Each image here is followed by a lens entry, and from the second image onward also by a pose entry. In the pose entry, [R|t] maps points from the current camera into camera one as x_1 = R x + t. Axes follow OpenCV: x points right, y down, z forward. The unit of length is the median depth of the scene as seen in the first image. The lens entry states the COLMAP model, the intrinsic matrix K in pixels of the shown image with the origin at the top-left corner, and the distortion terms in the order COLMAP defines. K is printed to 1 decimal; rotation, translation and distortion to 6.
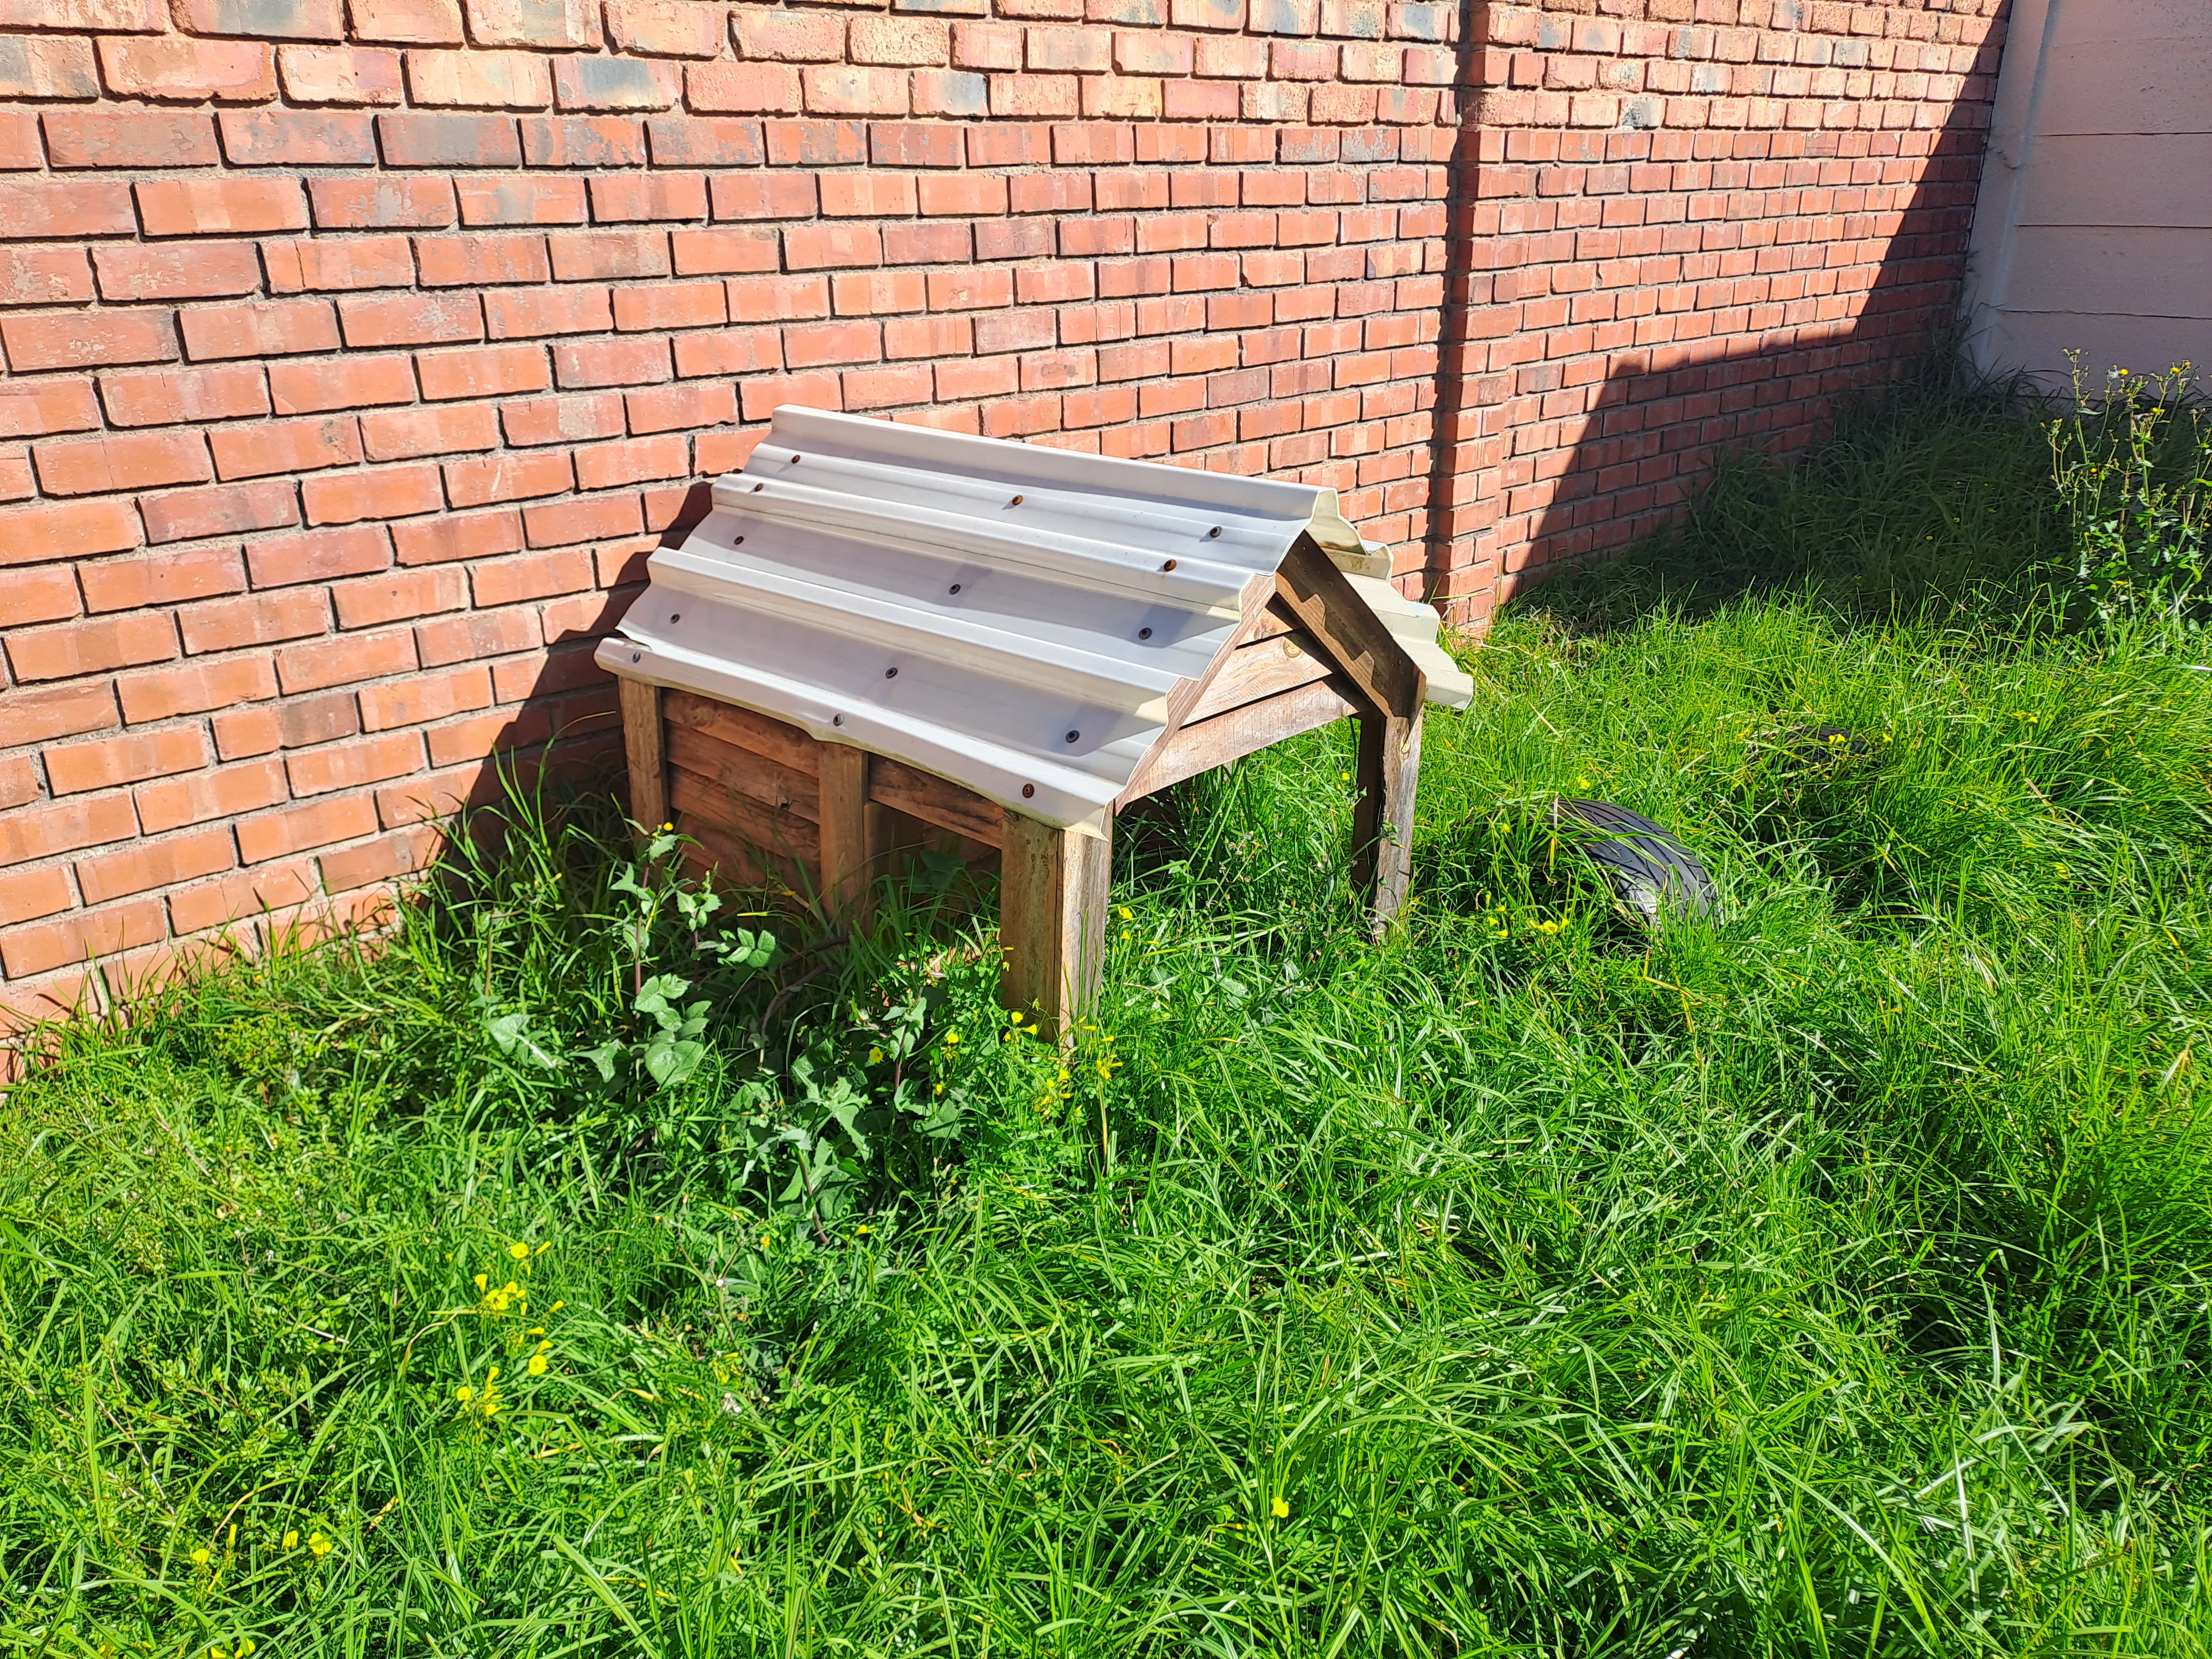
lens RADIAL K [[1649.8, 0, 1116.6], [0, 1649.8, 850.8], [0, 0, 1]] dist [0.049342, -0.051502]
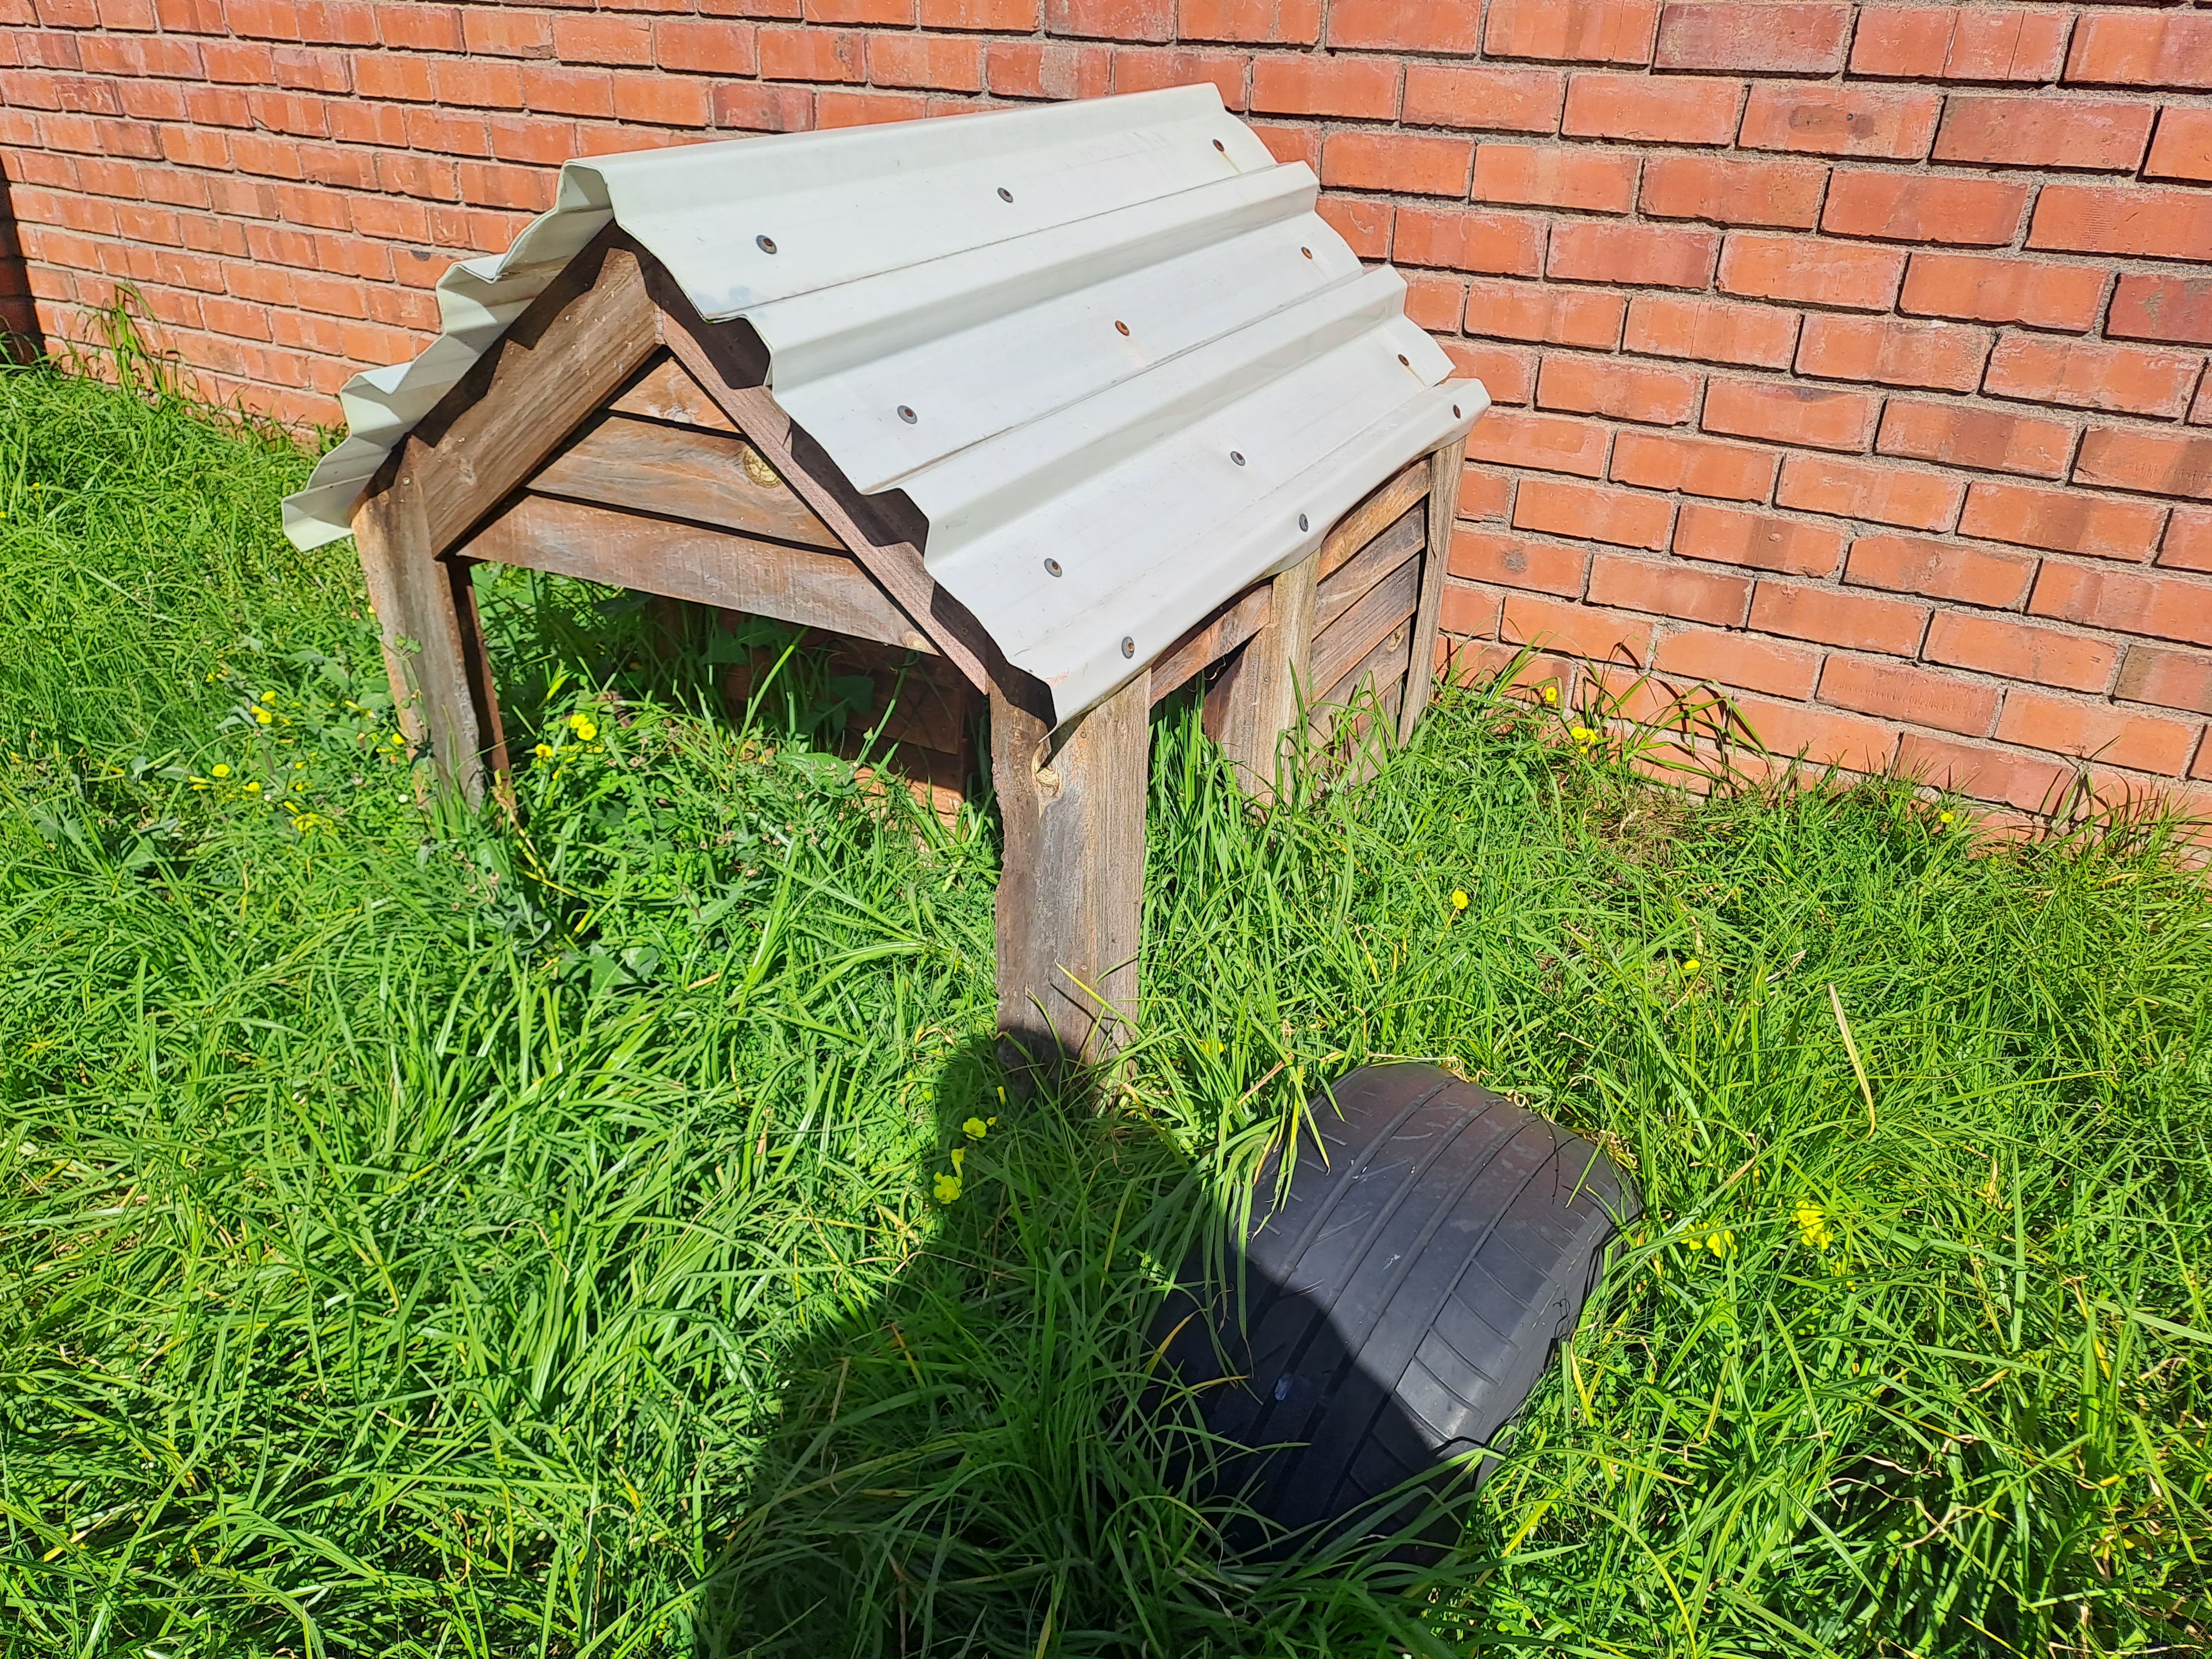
lens RADIAL K [[1649.8, 0, 1128.9], [0, 1649.8, 880.5], [0, 0, 1]] dist [0.049342, -0.051502]
pose [[0.292279, 0.472916, -0.831218, 0.576644], [-0.388693, 0.852887, 0.348570, -0.205673], [0.873780, 0.221209, 0.433100, 0.709057]]
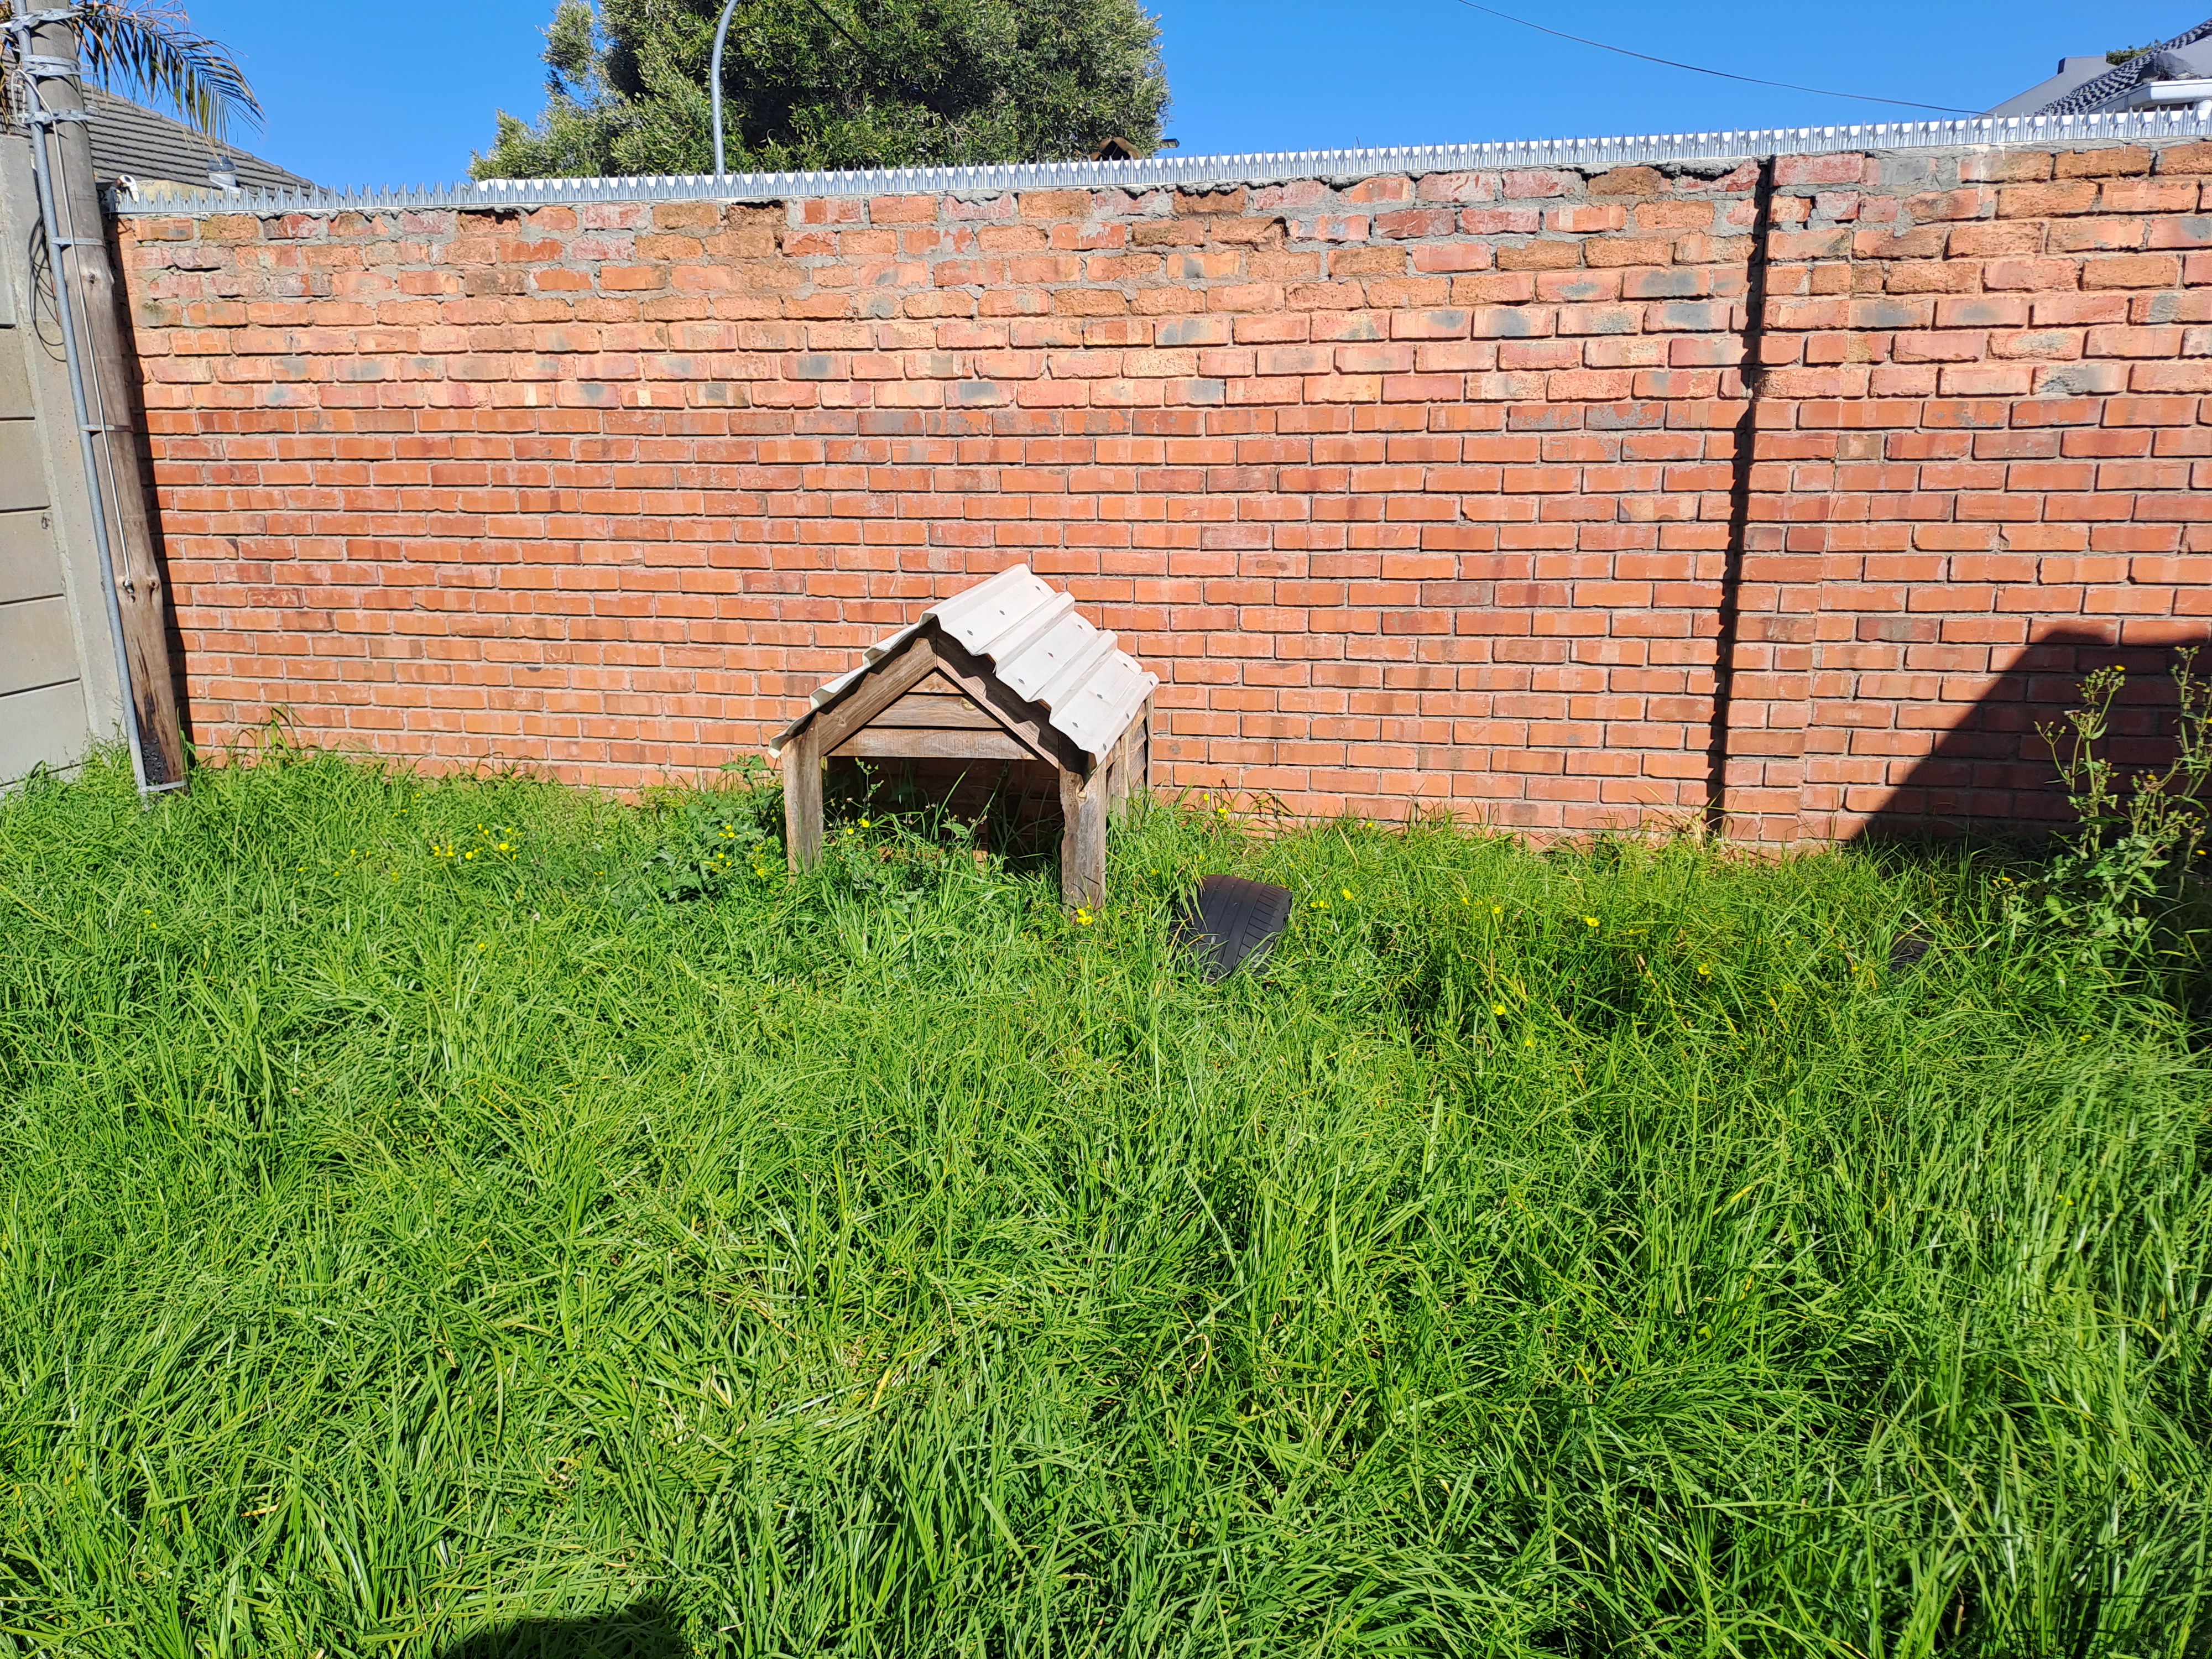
lens RADIAL K [[1649.8, 0, 1113.0], [0, 1649.8, 849.3], [0, 0, 1]] dist [0.049342, -0.051502]
pose [[0.575864, 0.214583, -0.788882, 1.291359], [-0.307048, 0.951066, 0.034561, -0.067773], [0.757696, 0.222322, 0.613572, 0.057185]]
